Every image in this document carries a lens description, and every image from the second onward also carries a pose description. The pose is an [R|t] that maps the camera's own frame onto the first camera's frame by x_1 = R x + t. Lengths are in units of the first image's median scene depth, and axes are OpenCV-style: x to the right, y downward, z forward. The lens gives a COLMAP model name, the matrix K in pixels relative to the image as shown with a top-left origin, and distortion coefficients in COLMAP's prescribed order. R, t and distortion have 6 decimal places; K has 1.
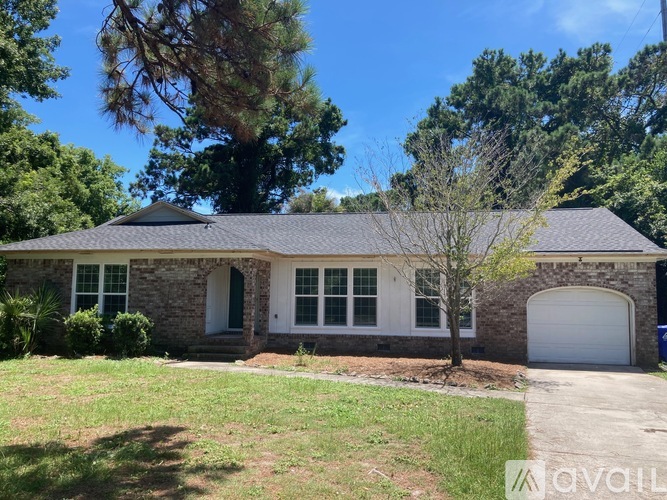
lens RADIAL K [[541.7, 0, 333.6], [0, 541.7, 250.2], [0, 0, 1]] dist [0.024388, -0.029848]
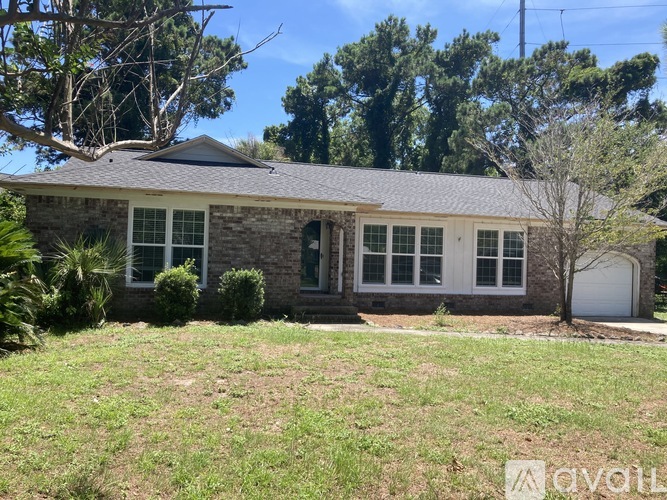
lens RADIAL K [[541.7, 0, 333.4], [0, 541.7, 248.6], [0, 0, 1]] dist [0.024388, -0.029848]
pose [[0.914660, 0.025793, 0.403400, -0.522854], [-0.058094, 0.995990, 0.068038, 0.015186], [-0.400027, -0.085667, 0.912491, 0.160008]]
